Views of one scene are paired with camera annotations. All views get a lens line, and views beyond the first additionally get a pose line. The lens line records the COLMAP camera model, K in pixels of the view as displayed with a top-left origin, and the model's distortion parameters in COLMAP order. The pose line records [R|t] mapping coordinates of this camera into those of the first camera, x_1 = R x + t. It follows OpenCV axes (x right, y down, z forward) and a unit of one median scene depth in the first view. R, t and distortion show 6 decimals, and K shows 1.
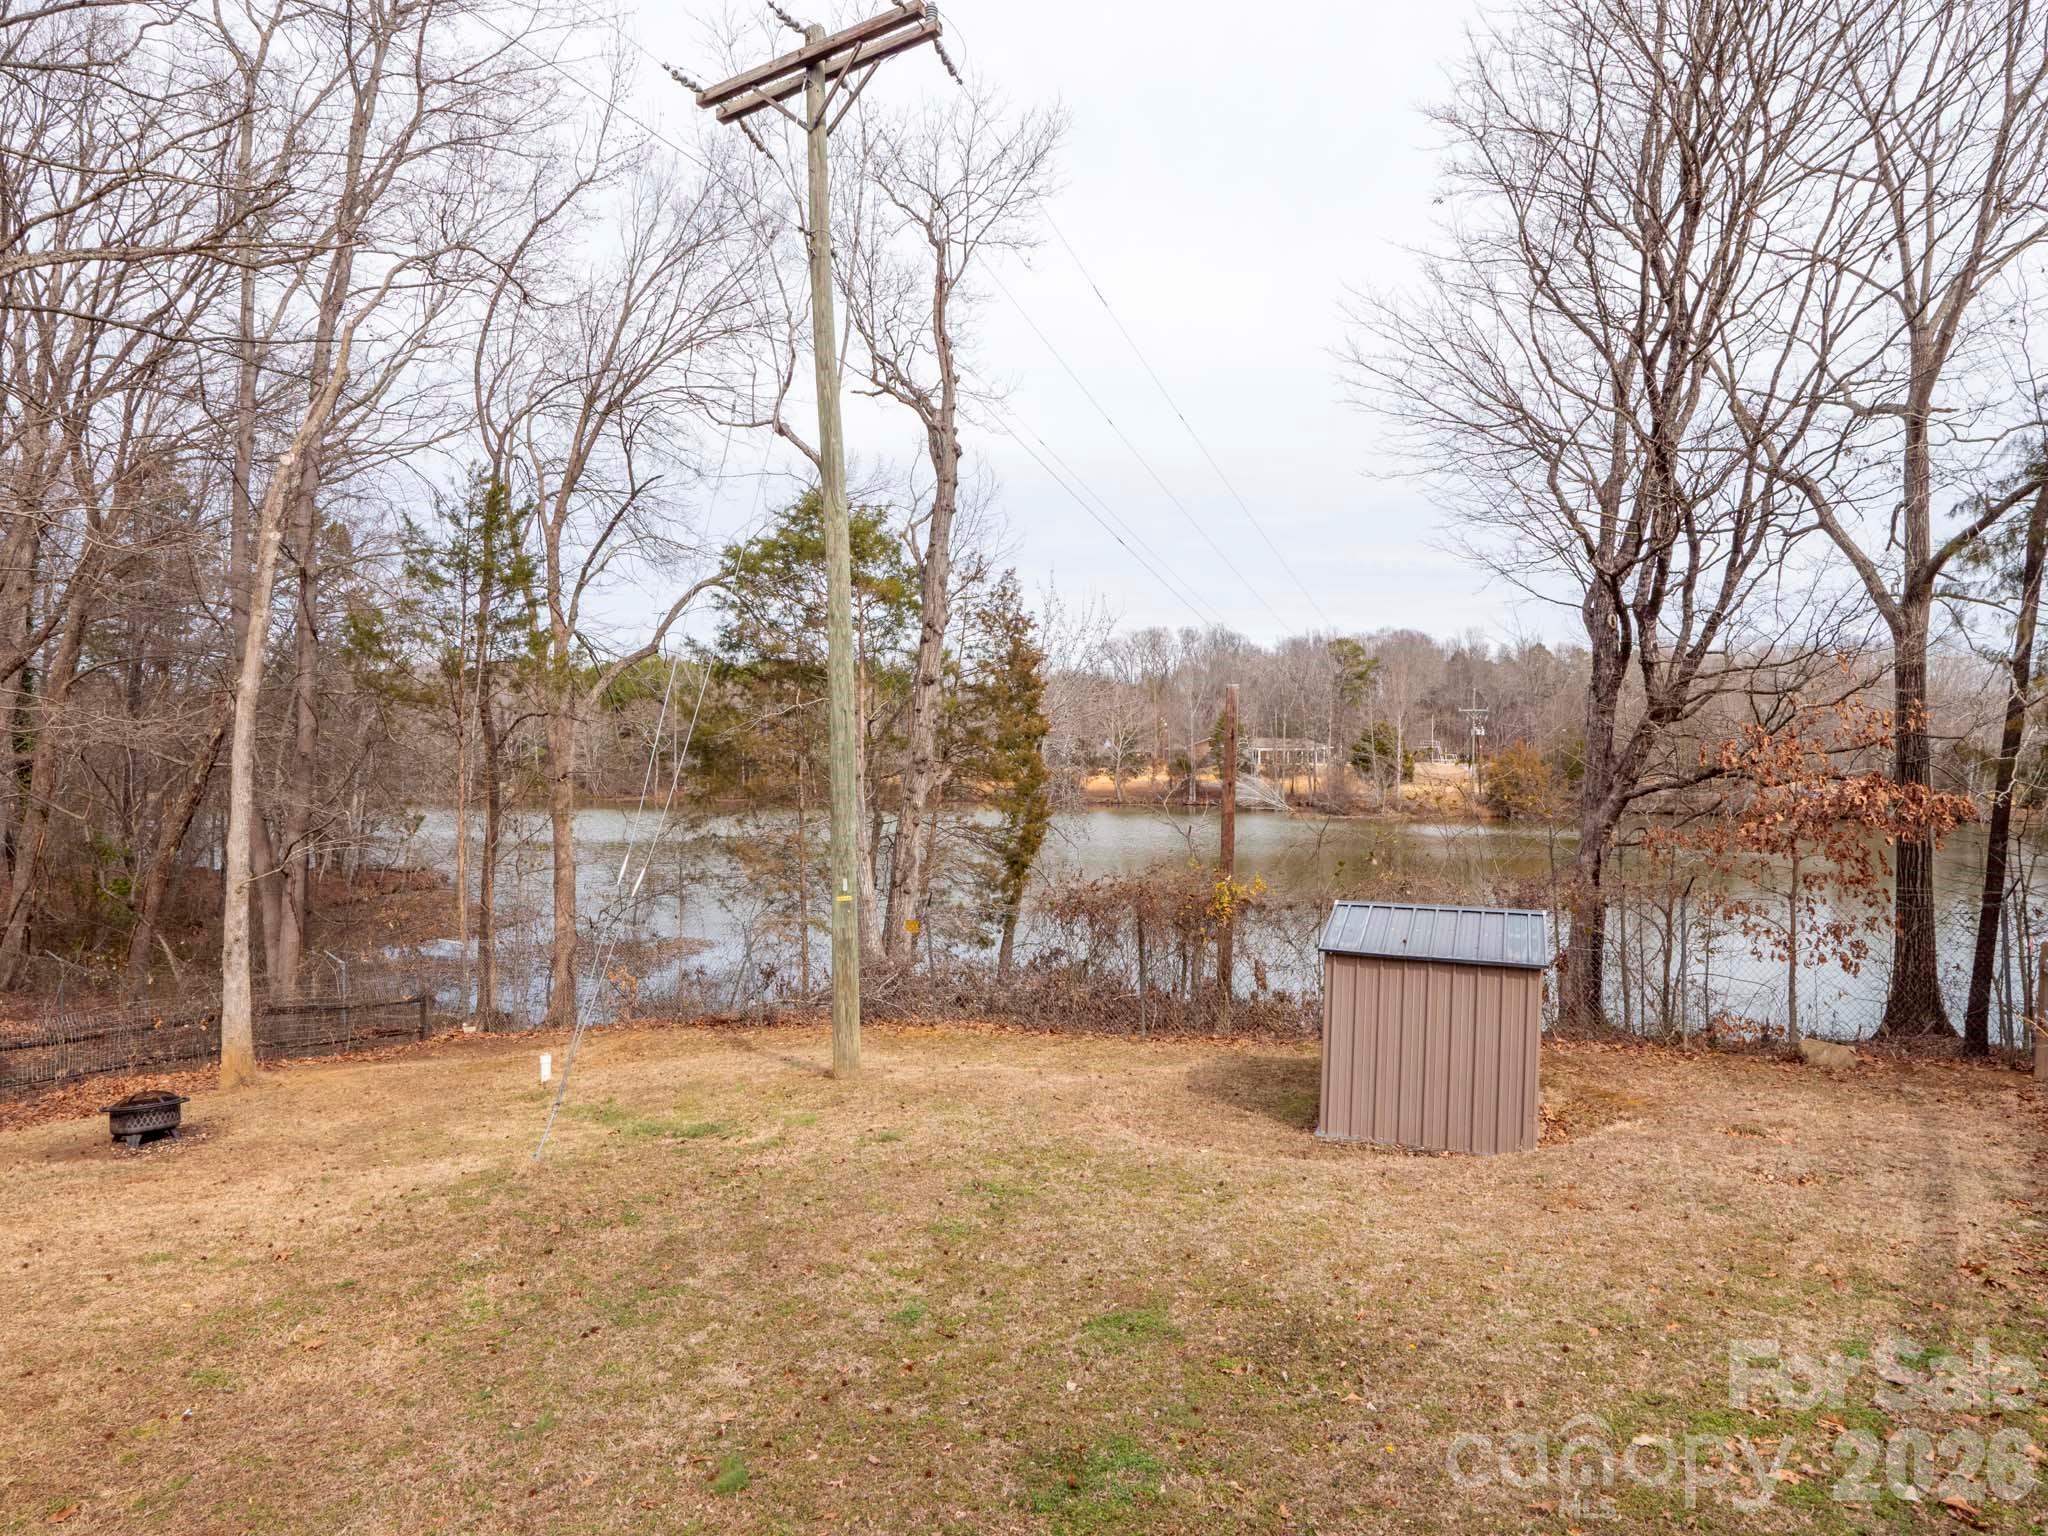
lens RADIAL K [[1286.1, 0, 1029.2], [0, 1286.1, 788.0], [0, 0, 1]] dist [-0.025320, 0.021471]
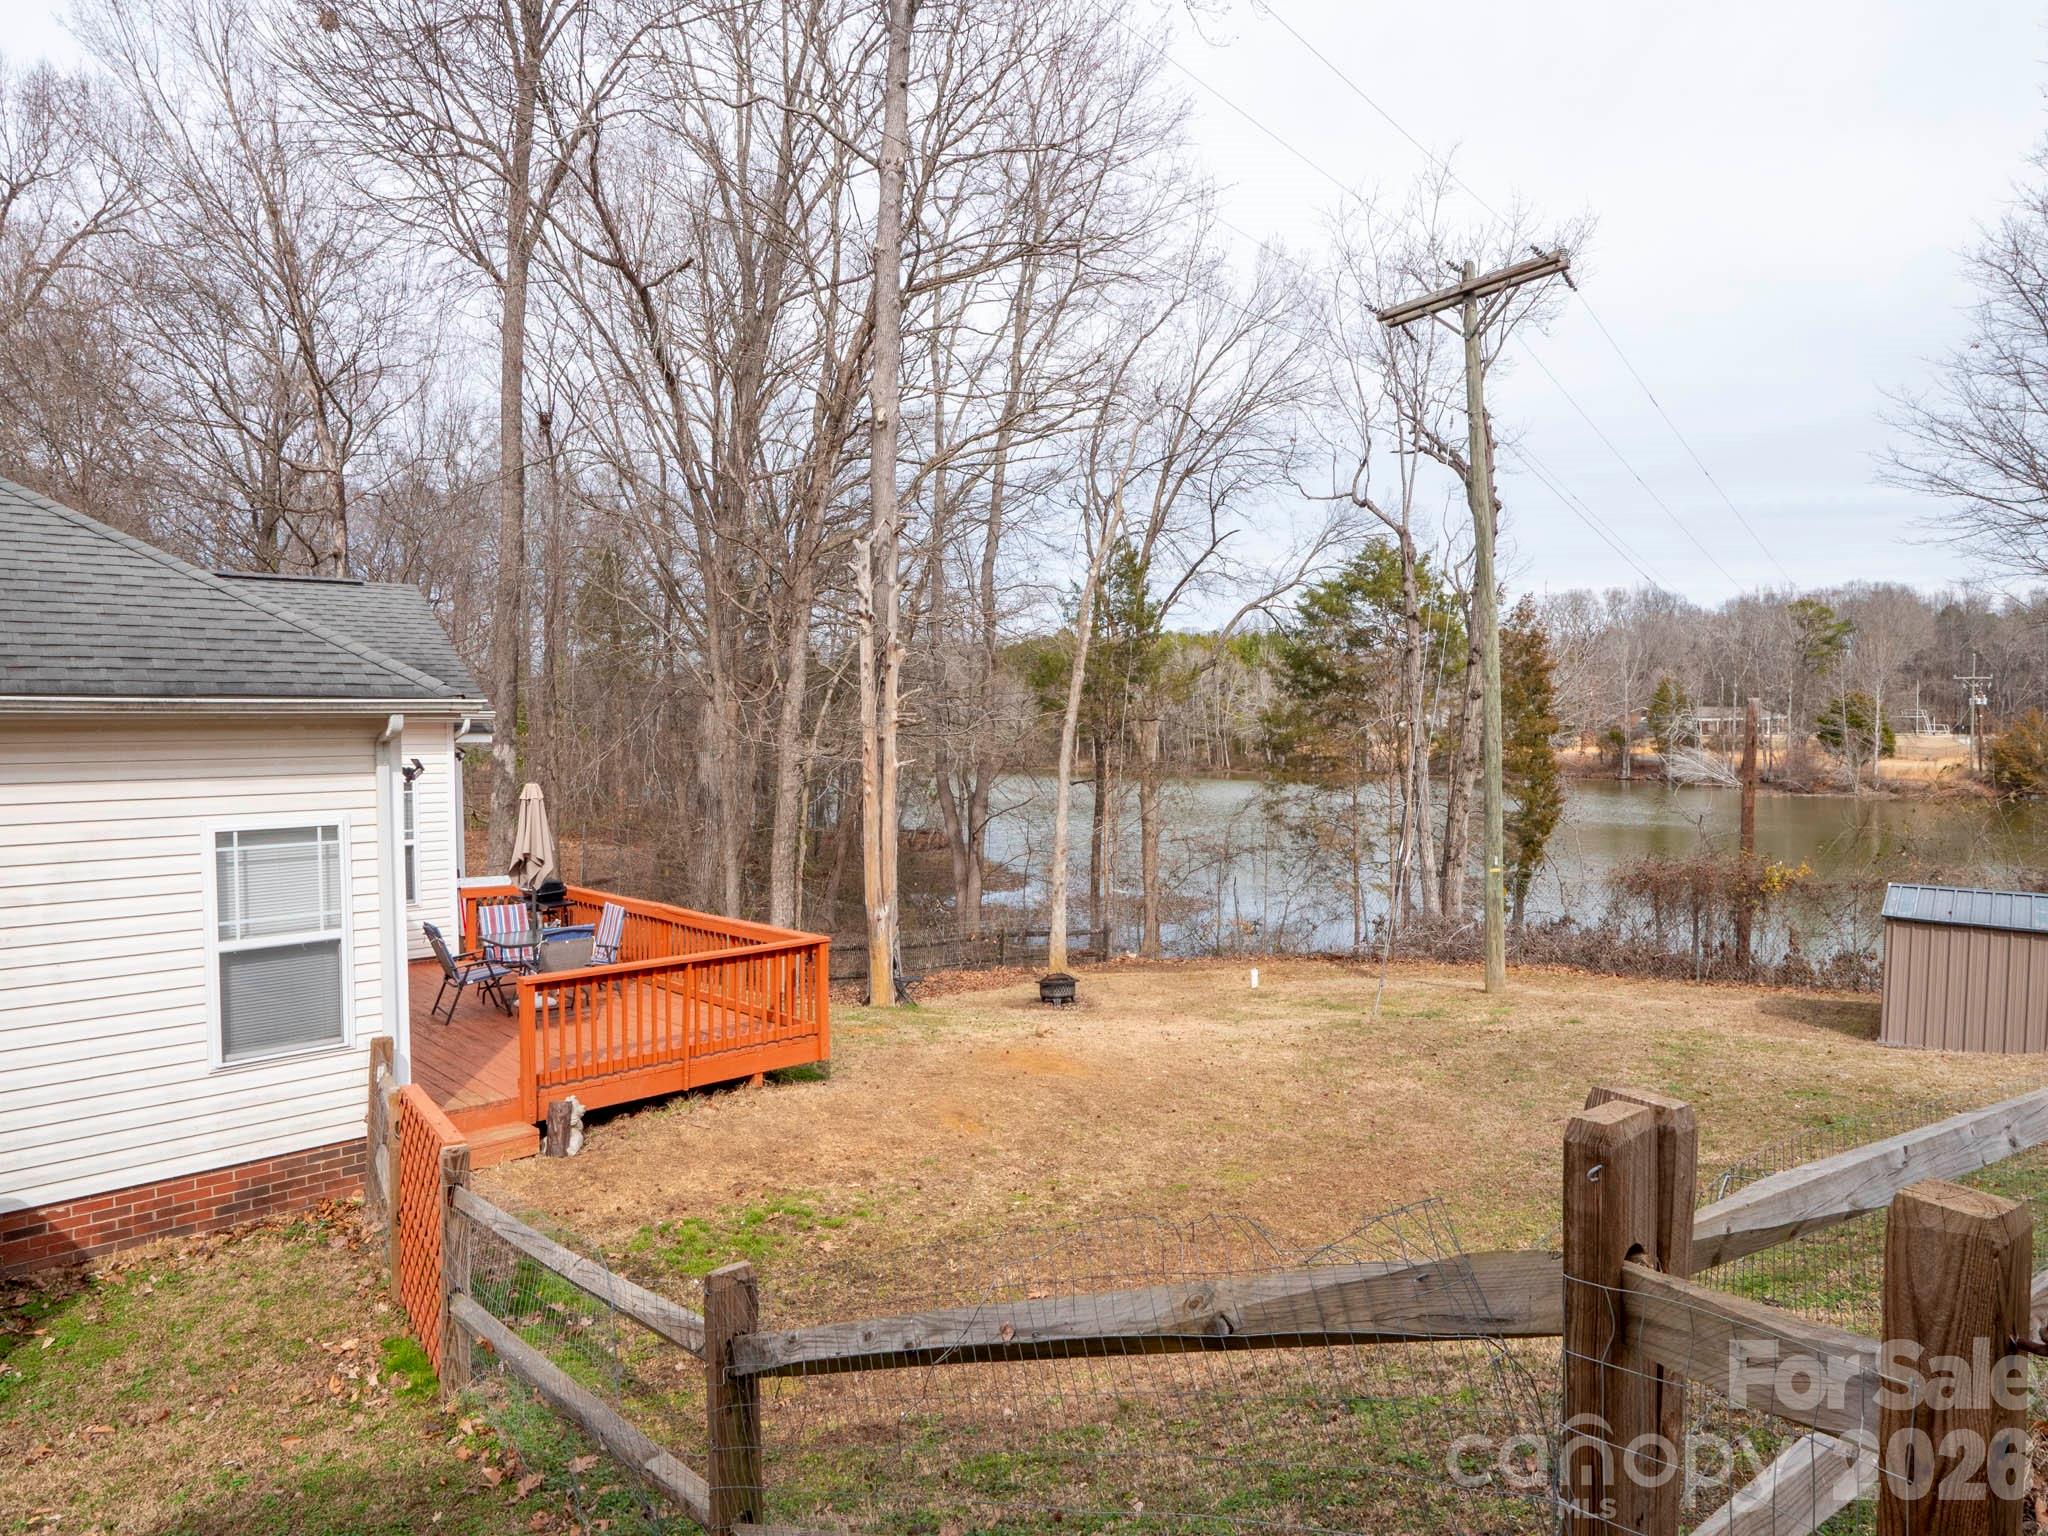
lens RADIAL K [[1242.2, 0, 1031.0], [0, 1242.2, 770.7], [0, 0, 1]] dist [-0.027750, 0.009973]
pose [[0.949119, 0.008078, -0.314815, -0.099570], [-0.004988, 0.999931, 0.010622, -0.019535], [0.314879, -0.008512, 0.949094, -0.246798]]
